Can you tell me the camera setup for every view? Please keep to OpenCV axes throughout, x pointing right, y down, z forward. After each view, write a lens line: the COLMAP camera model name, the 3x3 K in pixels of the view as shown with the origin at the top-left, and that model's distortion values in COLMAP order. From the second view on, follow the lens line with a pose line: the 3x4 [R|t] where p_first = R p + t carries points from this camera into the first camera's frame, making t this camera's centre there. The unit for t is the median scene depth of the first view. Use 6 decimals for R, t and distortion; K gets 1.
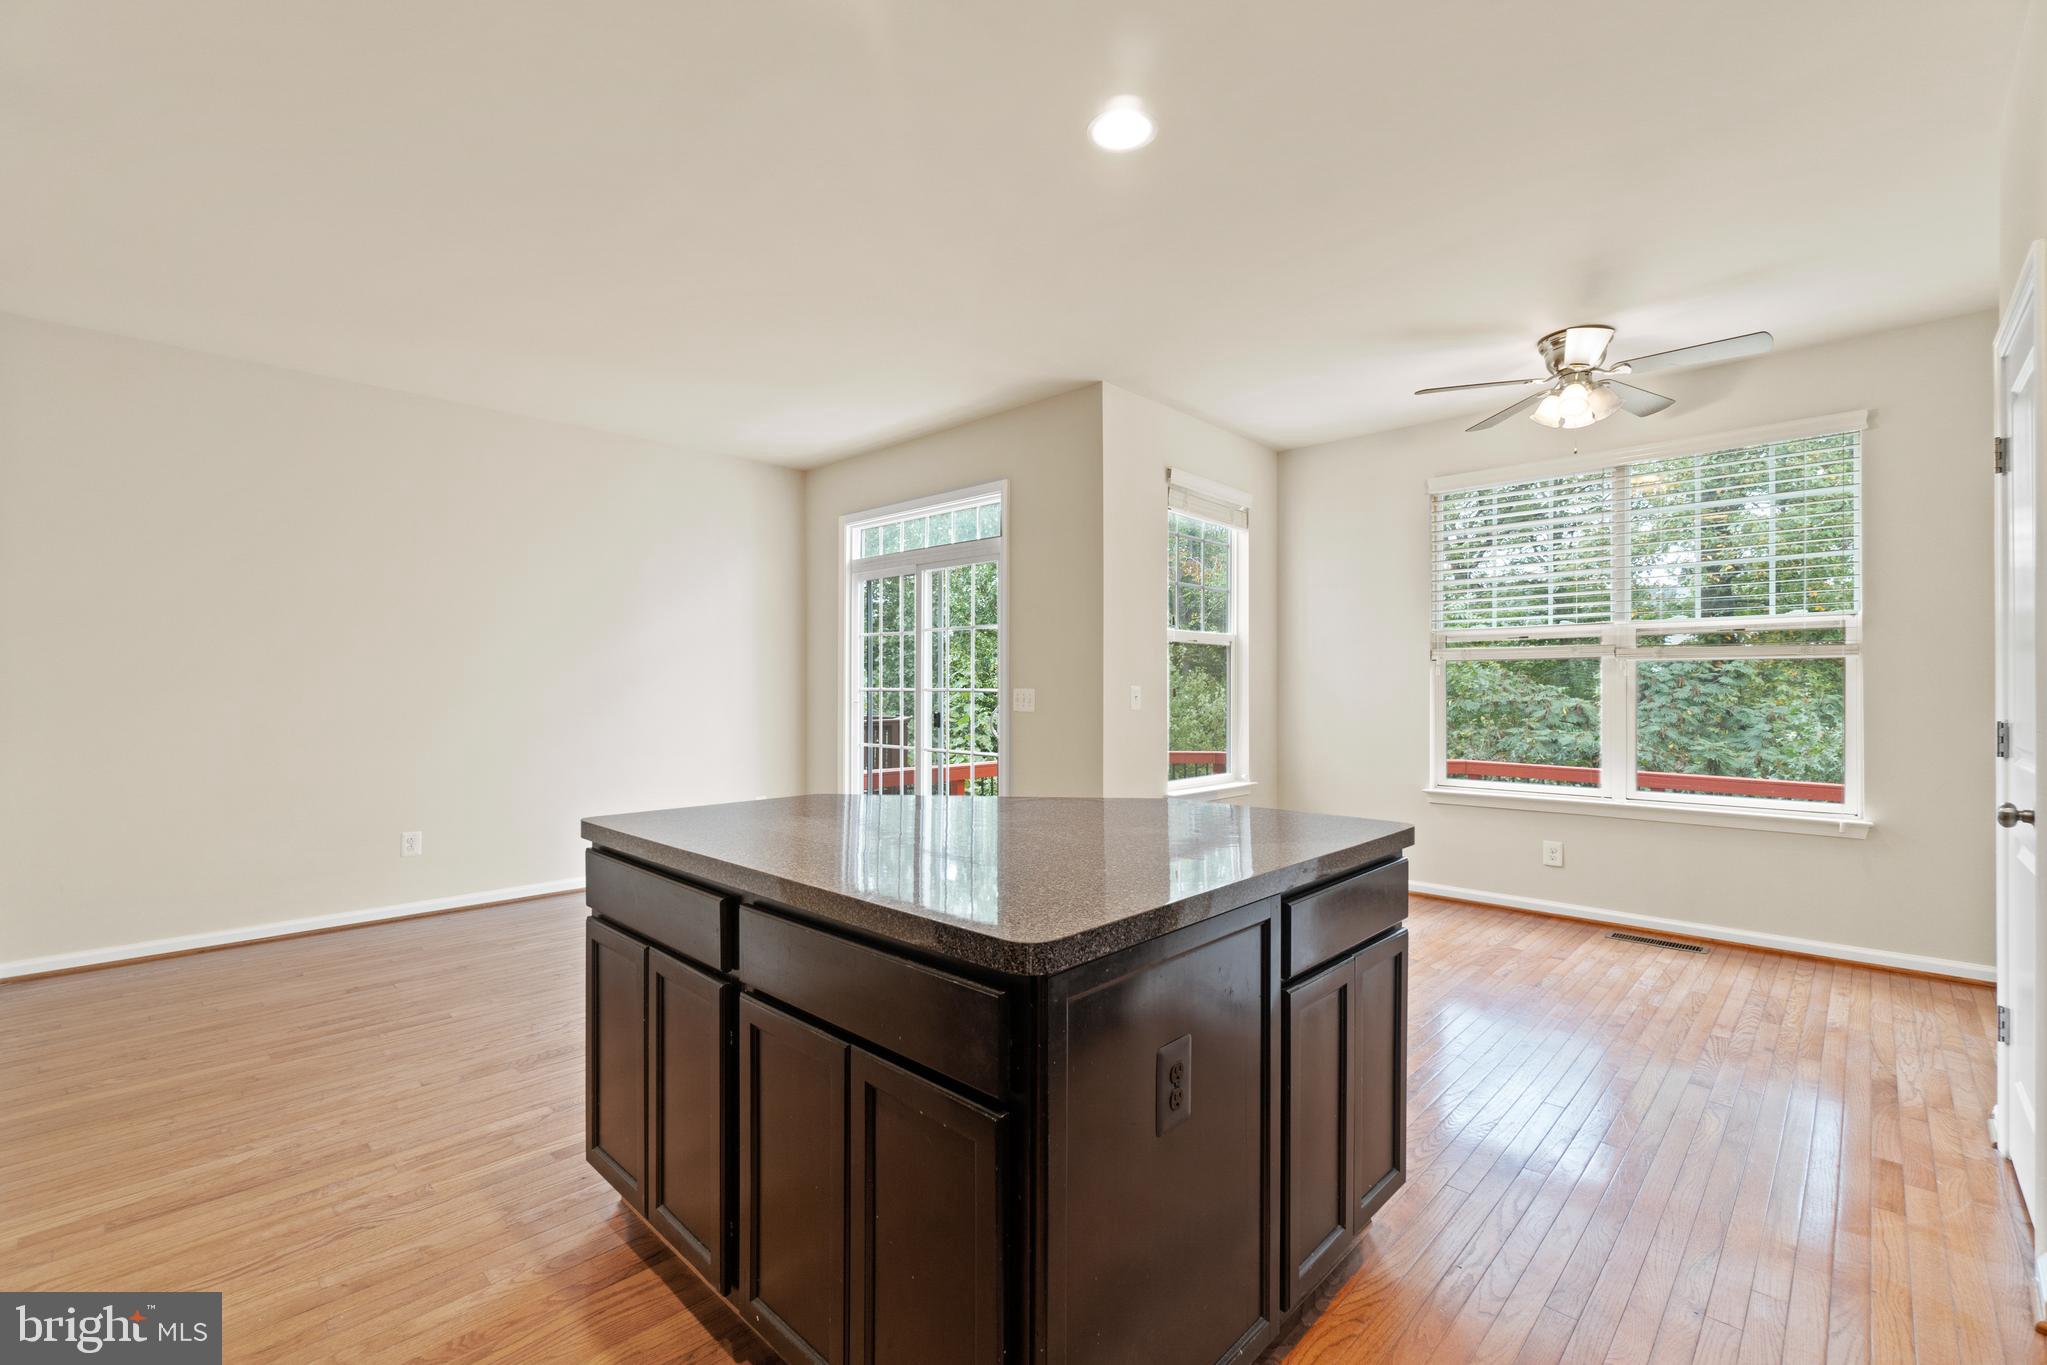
lens RADIAL K [[883.4, 0, 1008.9], [0, 883.4, 689.7], [0, 0, 1]] dist [-0.008171, -0.000680]
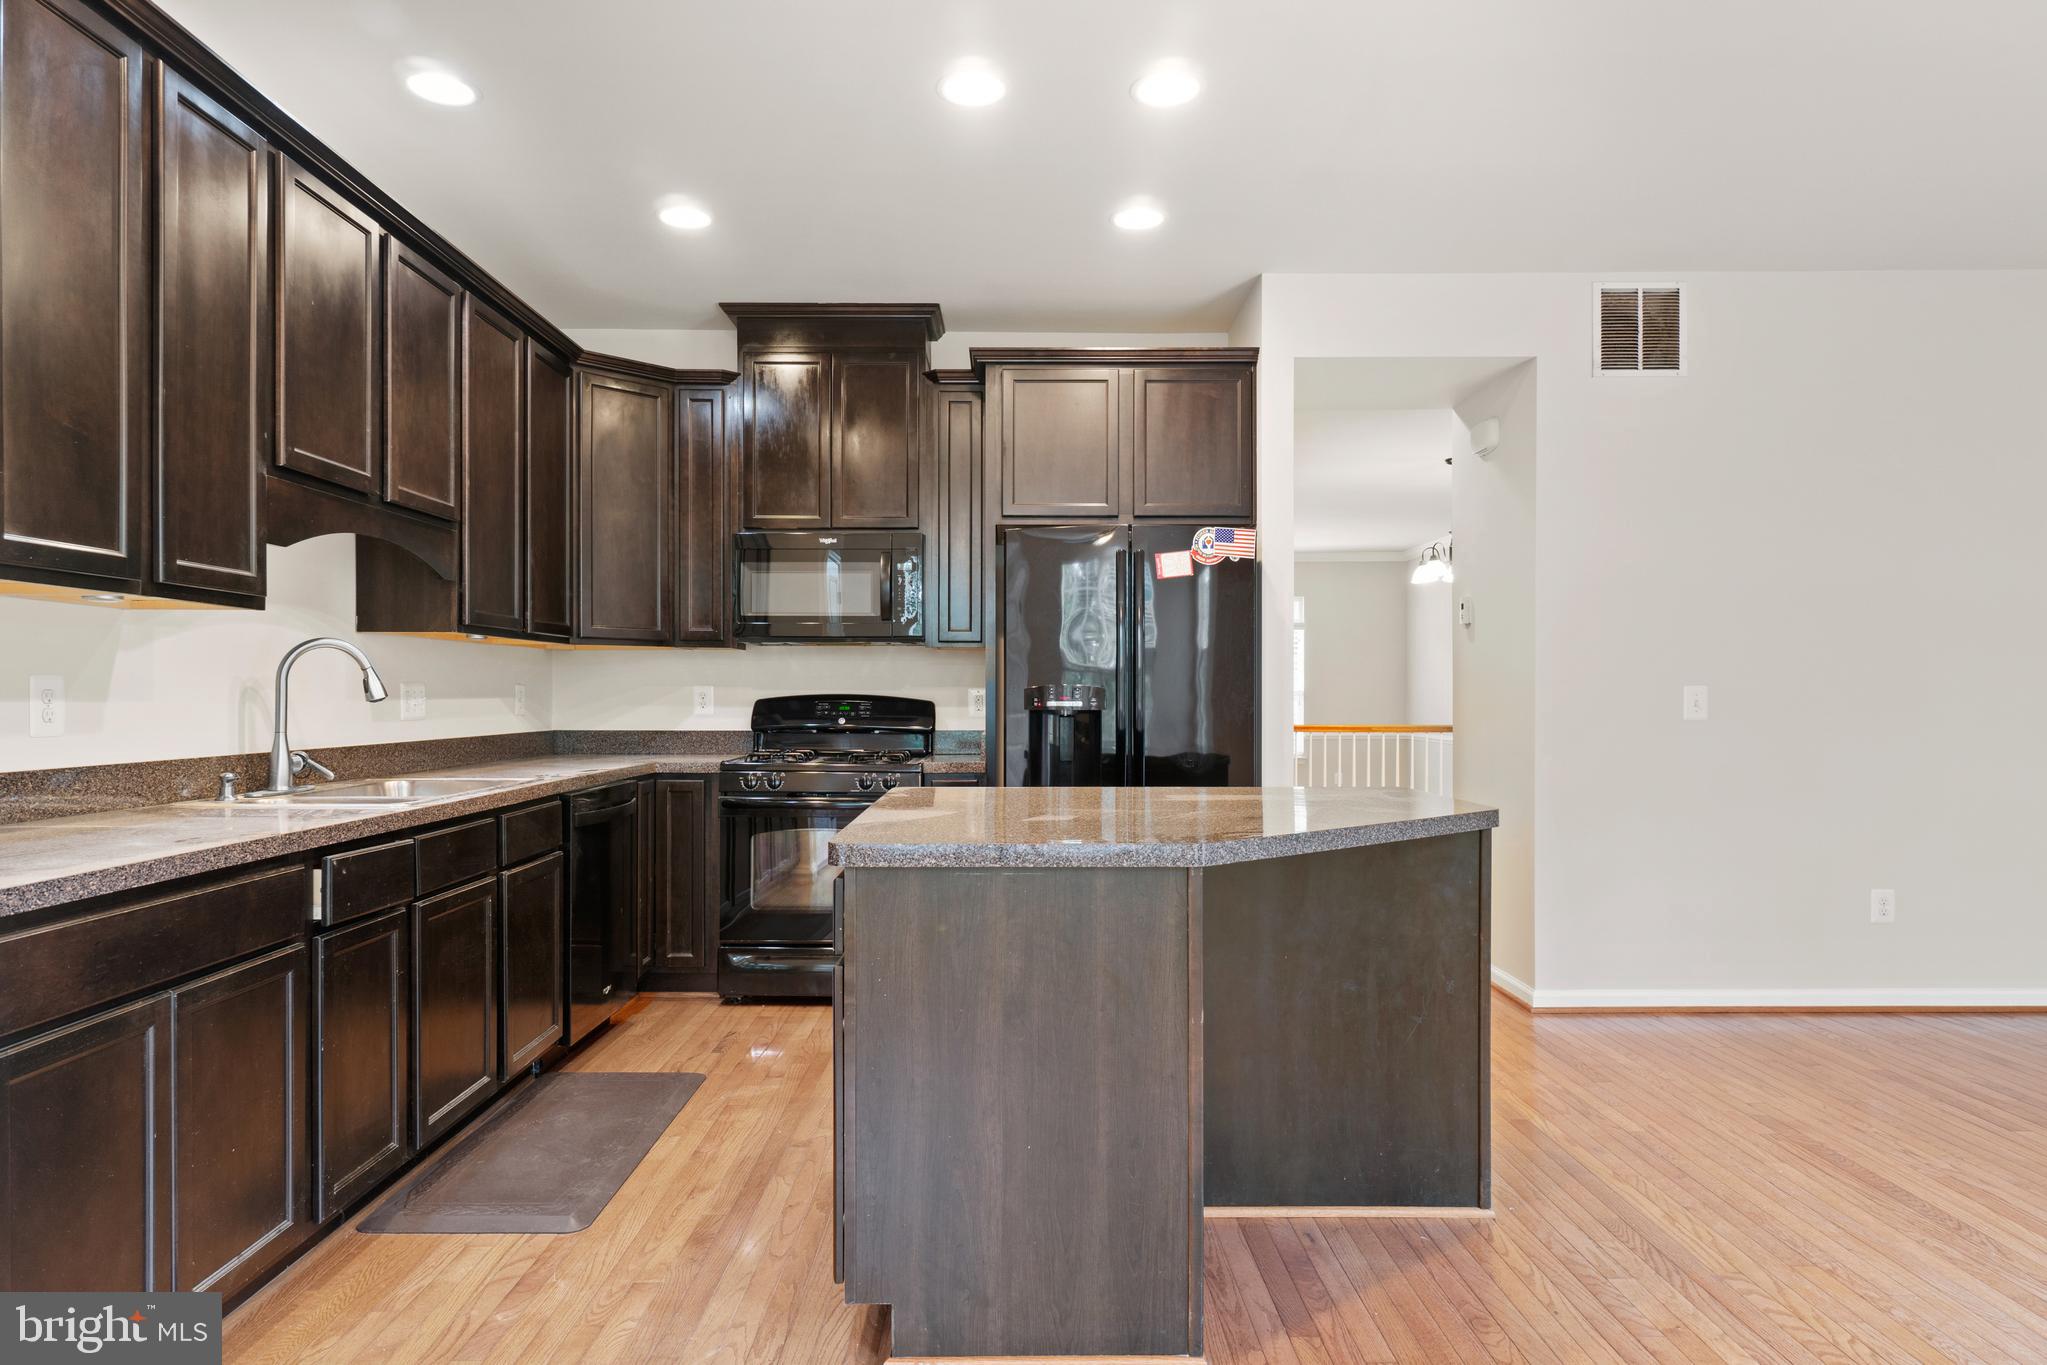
lens RADIAL K [[1167.7, 0, 1020.2], [0, 1167.7, 698.3], [0, 0, 1]] dist [-0.004874, 0.001452]
pose [[-0.722205, 0.002367, -0.691675, 0.484925], [-0.000394, 0.999993, 0.003833, 0.009993], [0.691679, 0.003041, -0.722198, 0.883572]]
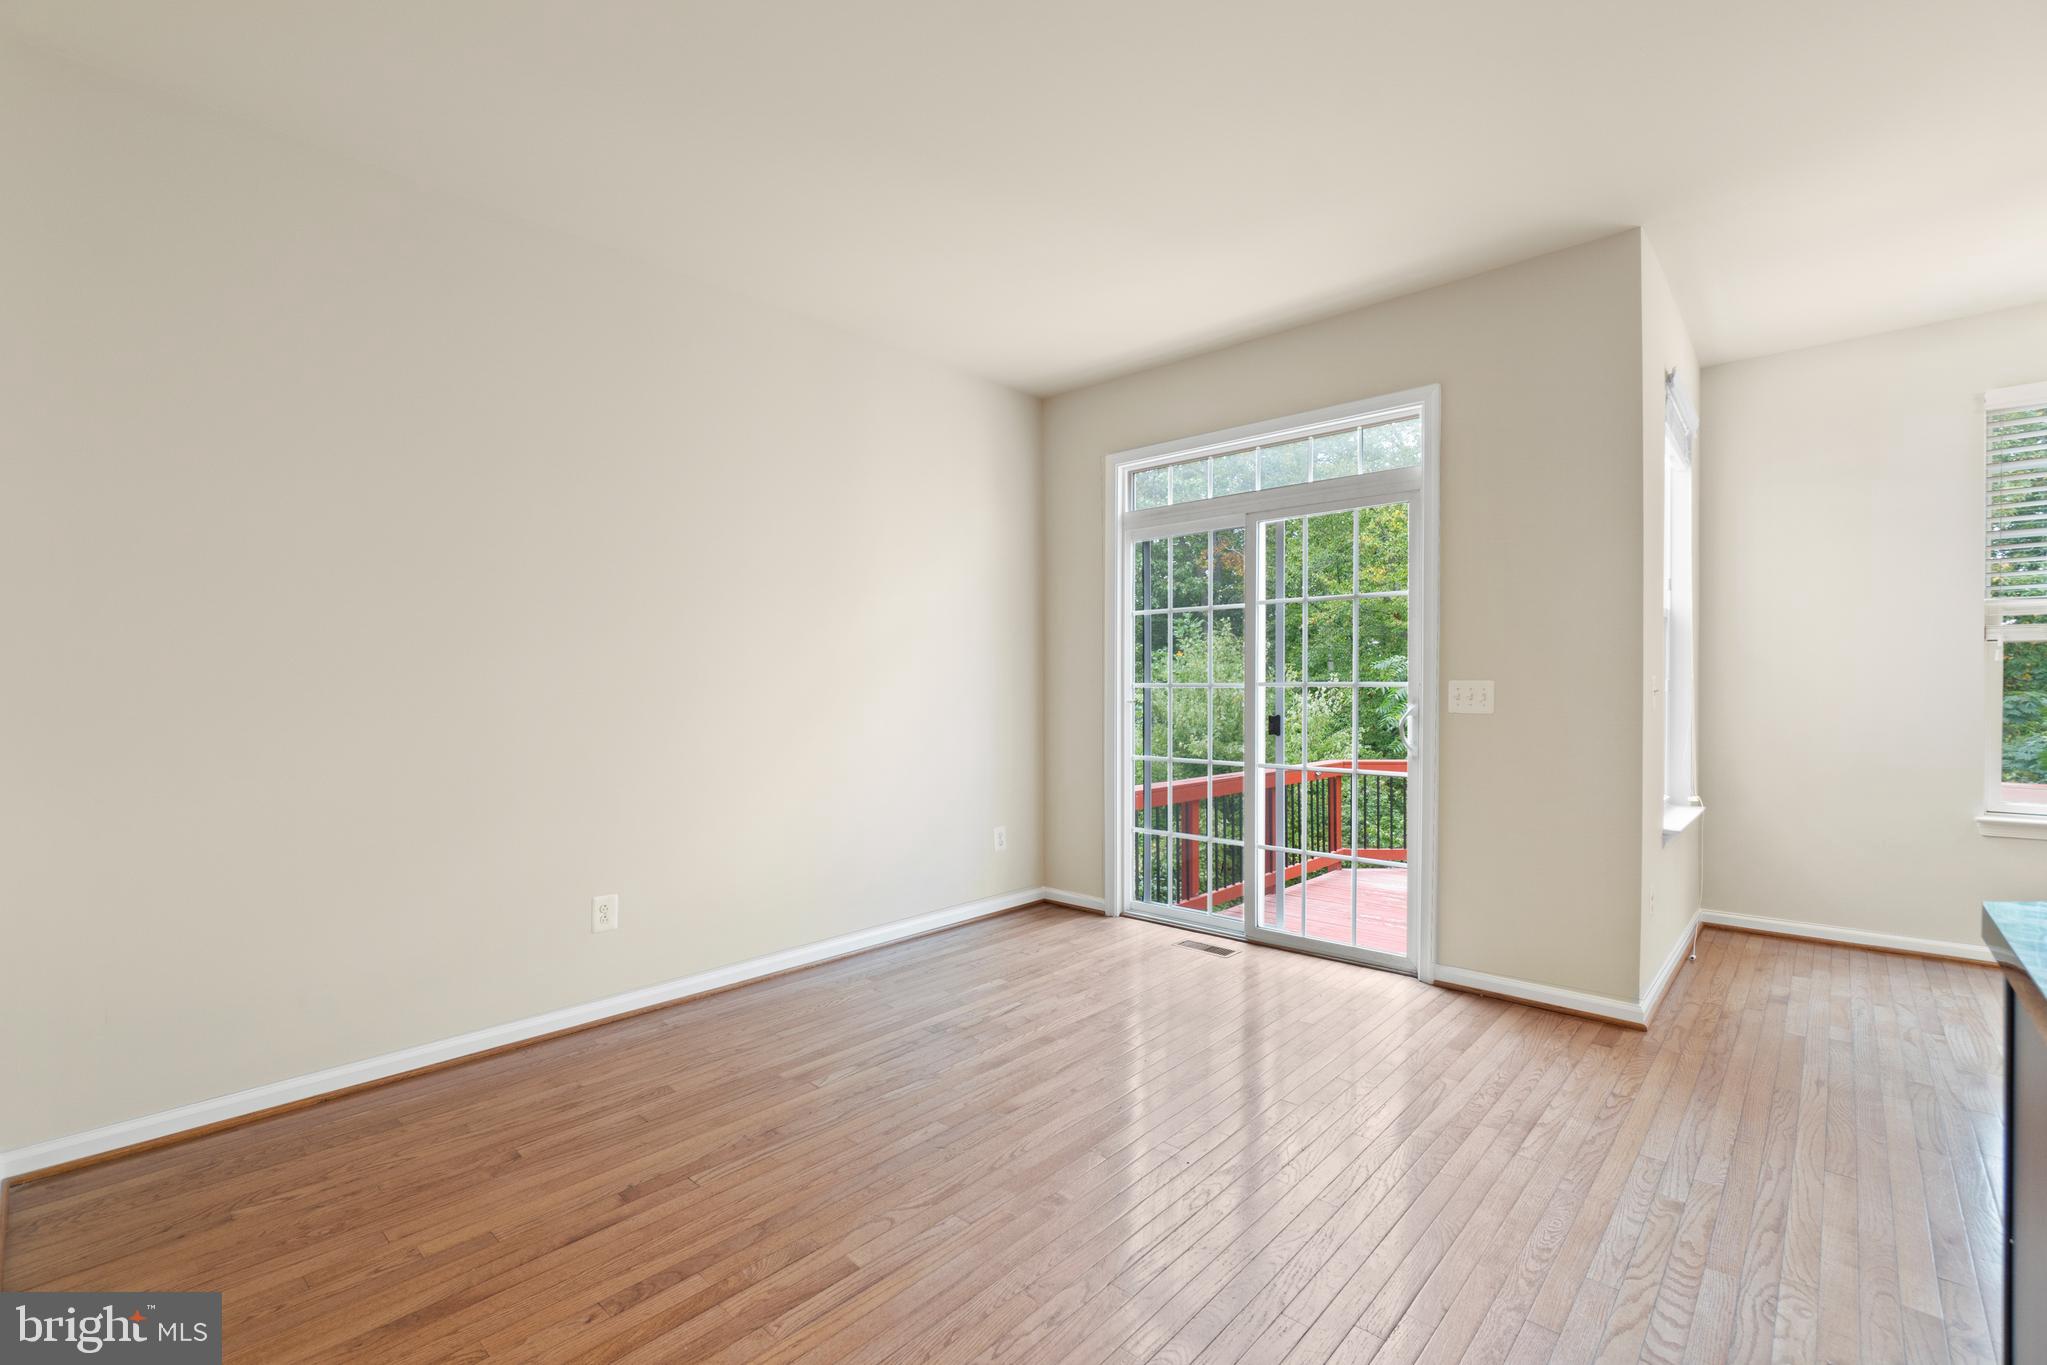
lens RADIAL K [[883.4, 0, 988.5], [0, 883.4, 708.2], [0, 0, 1]] dist [-0.008171, -0.000680]
pose [[0.999834, -0.005607, 0.017340, -0.445537], [0.005235, 0.999757, 0.021424, 0.003958], [-0.017456, -0.021330, 0.999620, 0.356711]]
